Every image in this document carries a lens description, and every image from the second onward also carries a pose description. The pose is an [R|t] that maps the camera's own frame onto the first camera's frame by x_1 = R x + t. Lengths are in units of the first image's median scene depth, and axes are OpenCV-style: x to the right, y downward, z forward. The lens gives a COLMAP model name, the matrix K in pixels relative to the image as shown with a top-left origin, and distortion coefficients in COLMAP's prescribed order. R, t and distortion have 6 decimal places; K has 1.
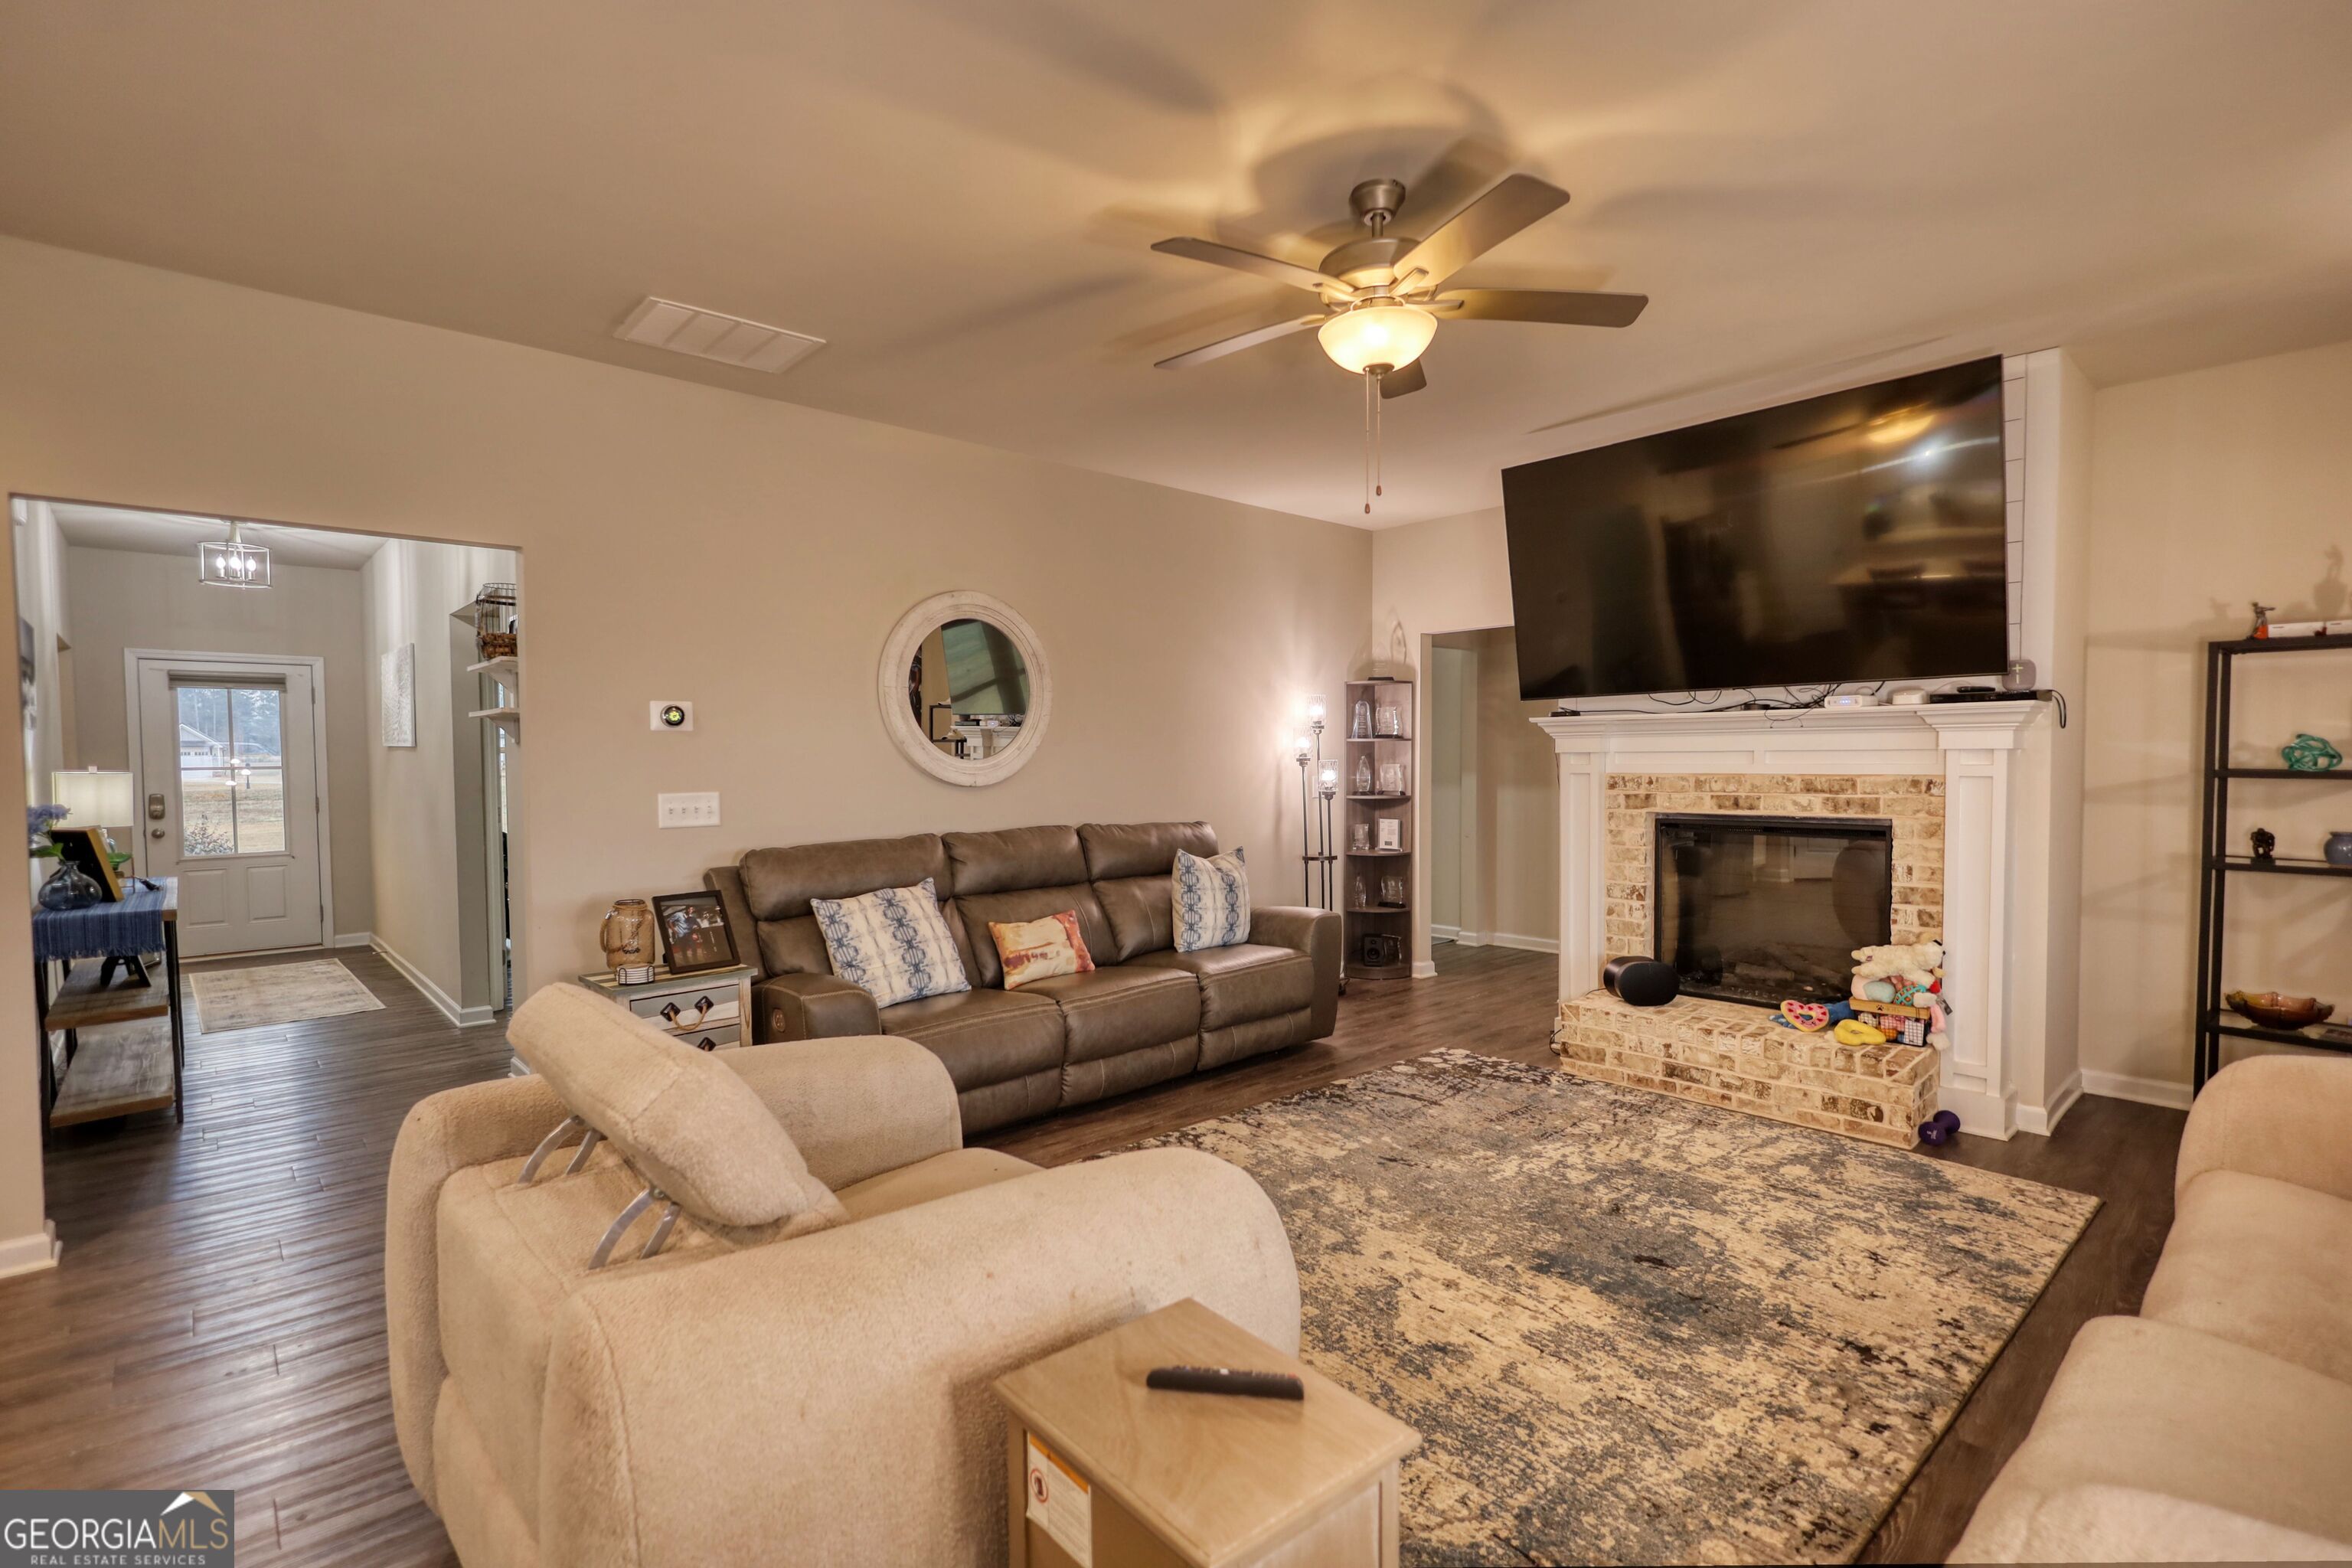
lens RADIAL K [[1096.0, 0, 1184.3], [0, 1096.0, 794.4], [0, 0, 1]] dist [0.002804, 0.000886]
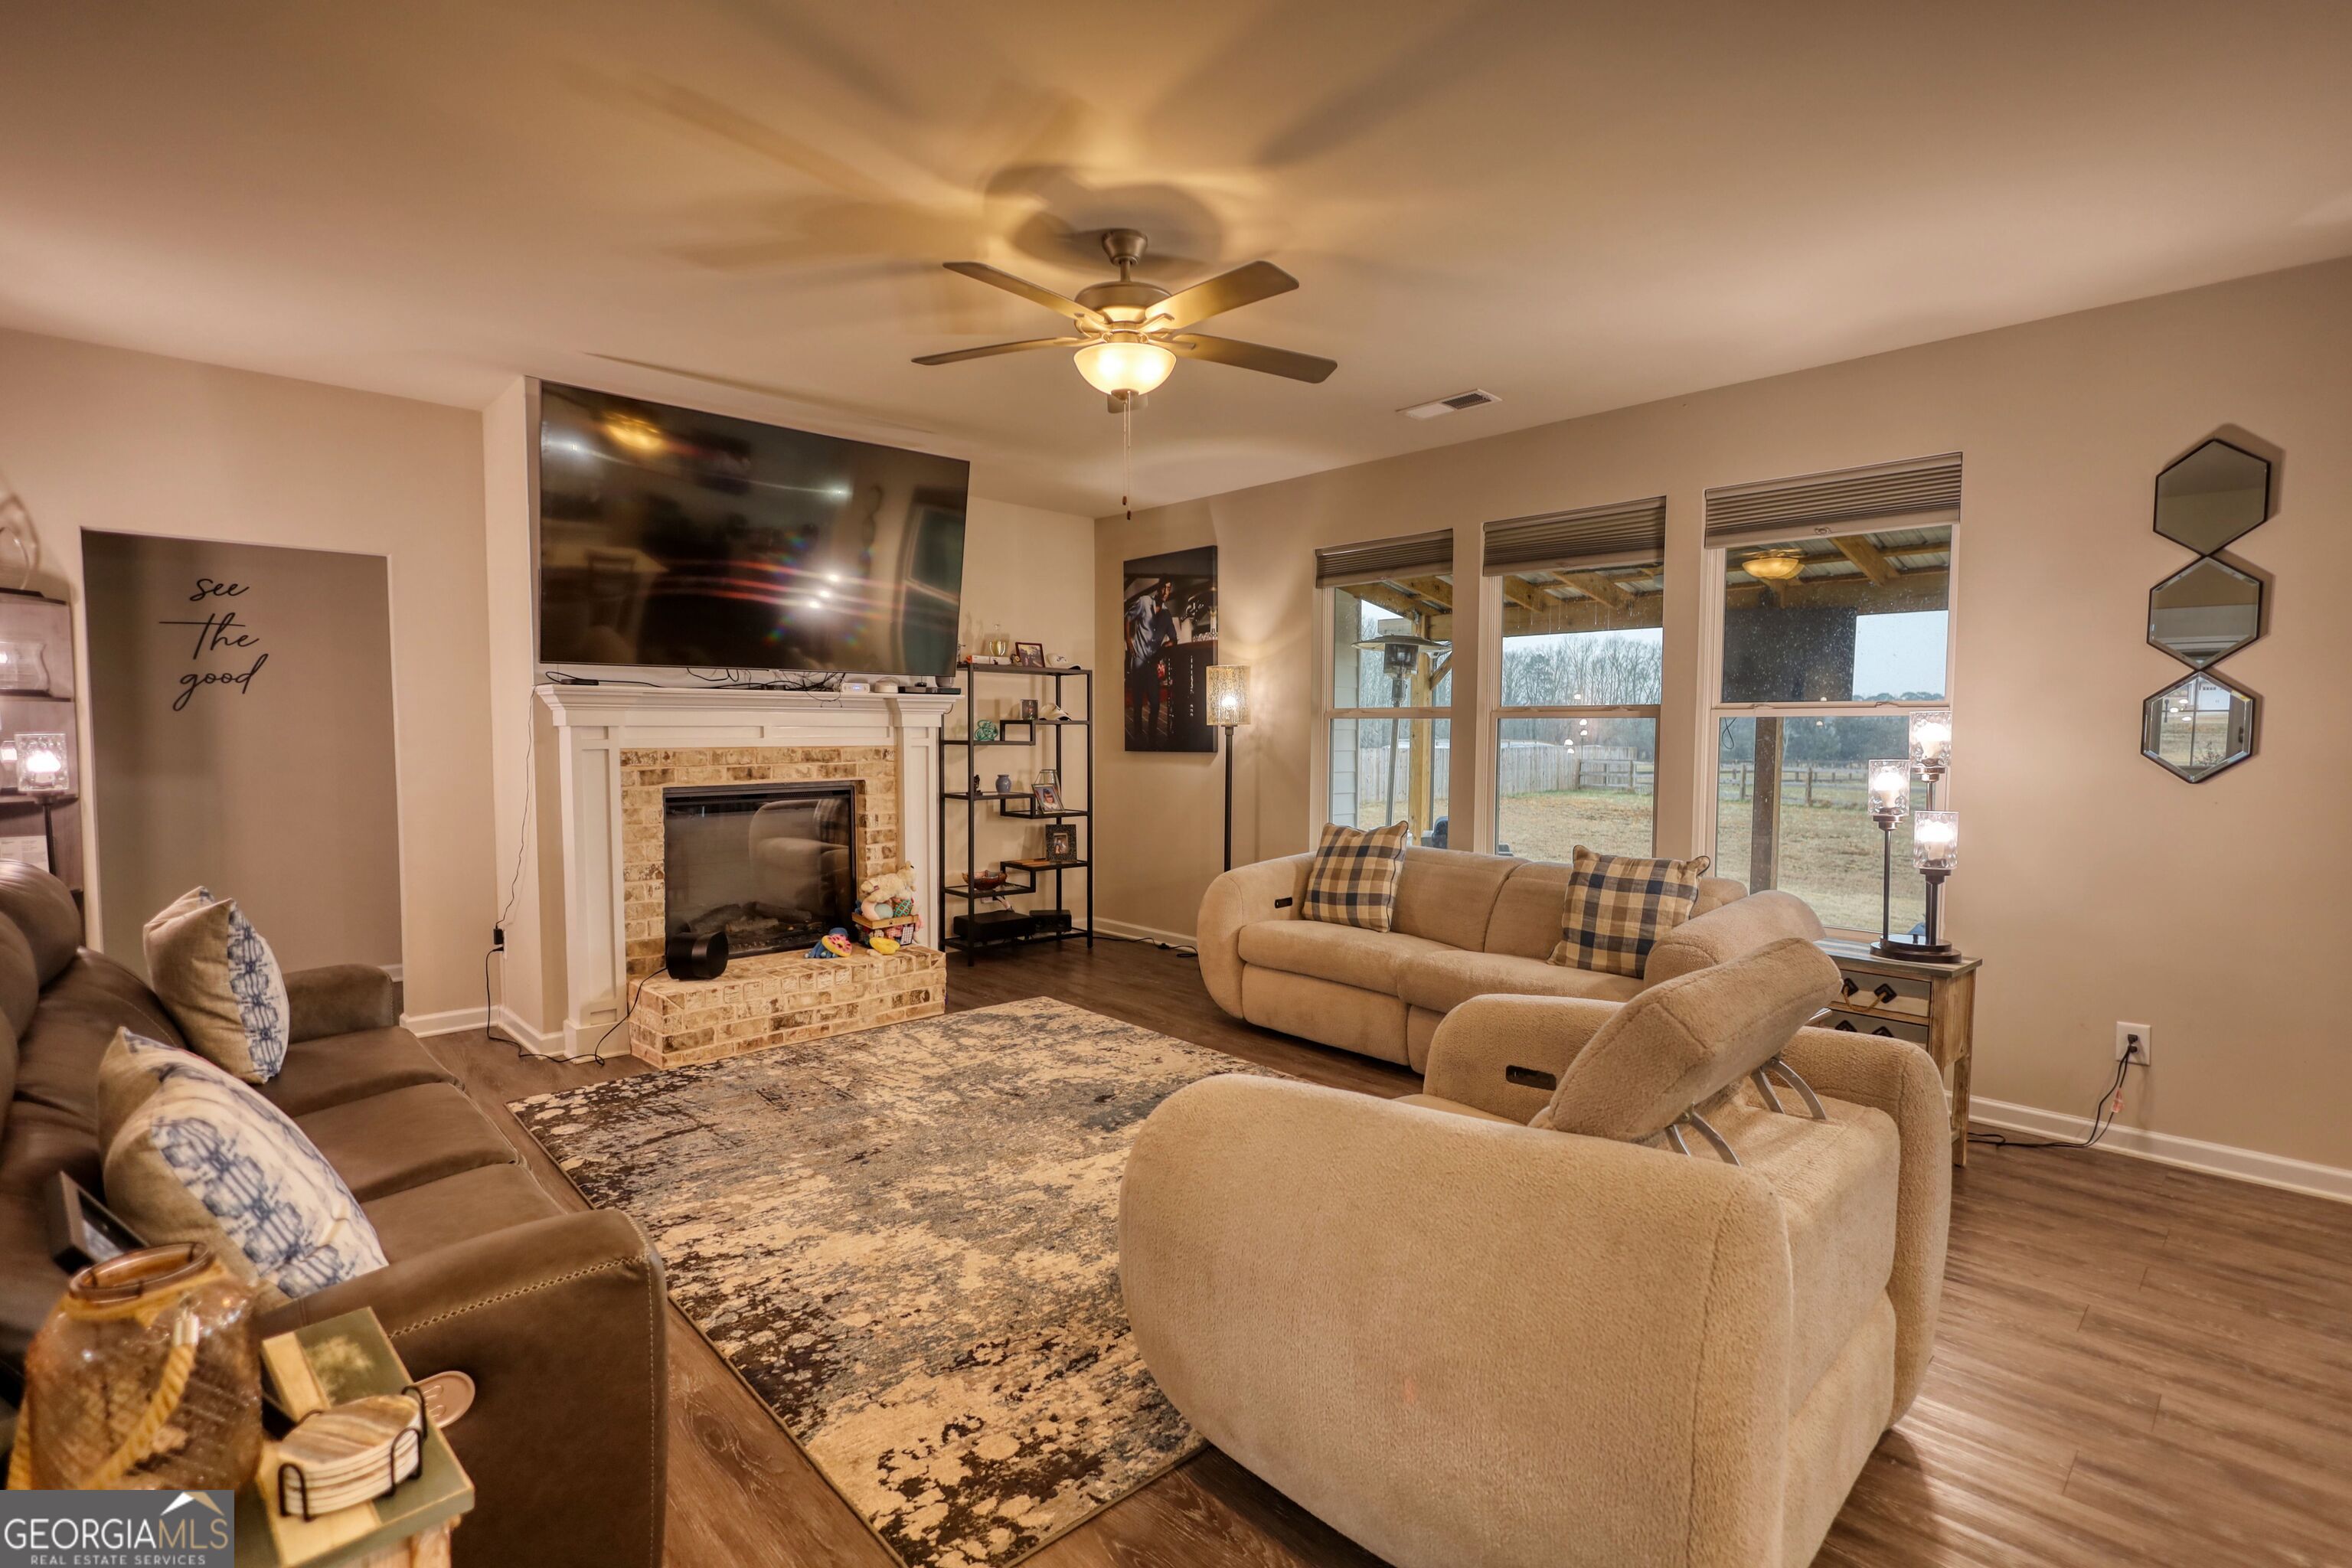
lens RADIAL K [[1096.0, 0, 1184.3], [0, 1096.0, 794.4], [0, 0, 1]] dist [0.002804, 0.000886]
pose [[-0.016042, -0.053806, 0.998423, -0.675328], [0.032215, 0.998005, 0.054301, -0.019326], [-0.999352, 0.033035, -0.014277, 0.658877]]
